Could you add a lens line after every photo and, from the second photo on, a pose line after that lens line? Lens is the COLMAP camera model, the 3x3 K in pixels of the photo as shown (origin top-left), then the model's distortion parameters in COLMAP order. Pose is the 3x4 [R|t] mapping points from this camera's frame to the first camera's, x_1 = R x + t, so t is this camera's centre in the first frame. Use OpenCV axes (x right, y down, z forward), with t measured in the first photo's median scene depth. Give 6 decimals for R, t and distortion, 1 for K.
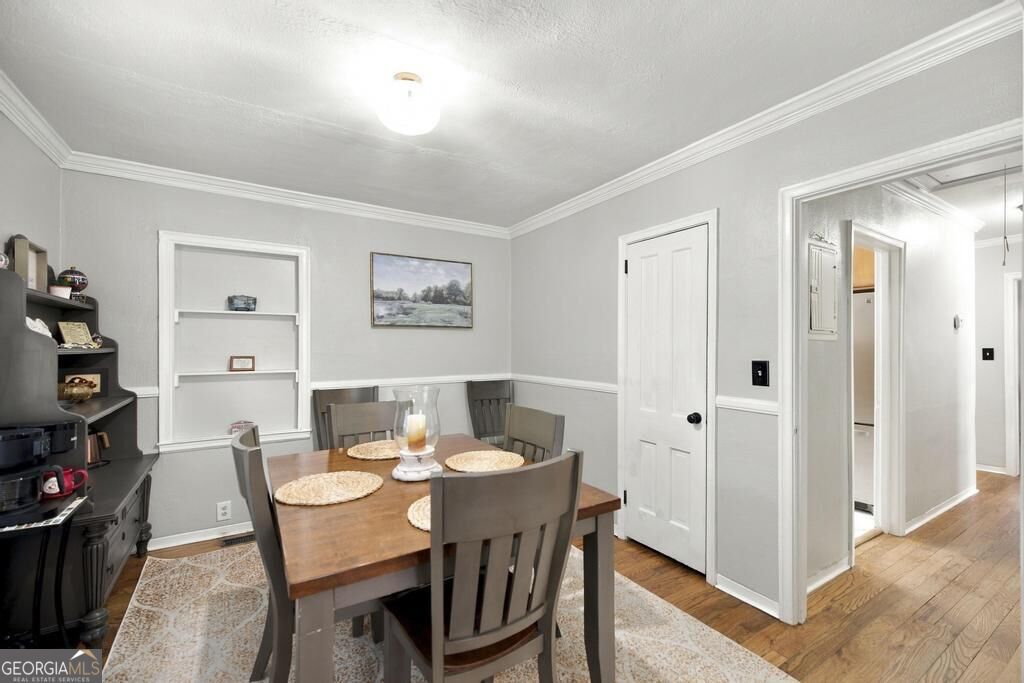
lens RADIAL K [[439.3, 0, 512.0], [0, 439.3, 341.5], [0, 0, 1]] dist [0.003196, -0.000098]
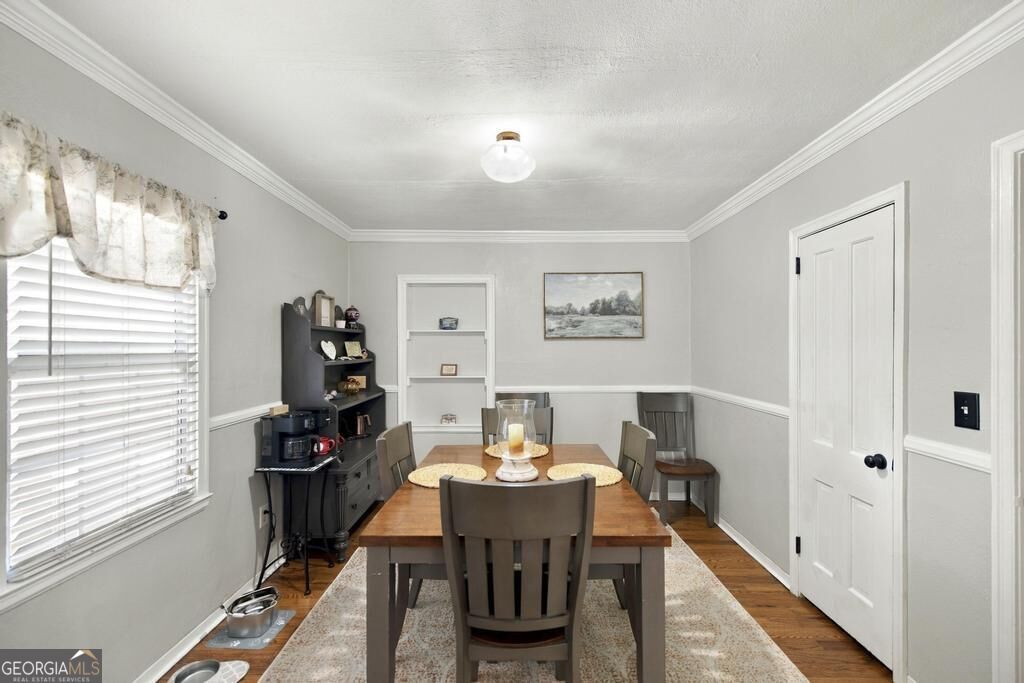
lens RADIAL K [[439.3, 0, 512.0], [0, 439.3, 341.5], [0, 0, 1]] dist [0.003196, -0.000098]
pose [[0.839187, -0.007787, -0.543787, 0.267809], [0.009300, 0.999957, 0.000033, -0.034497], [0.543763, -0.005085, 0.839223, 0.015636]]
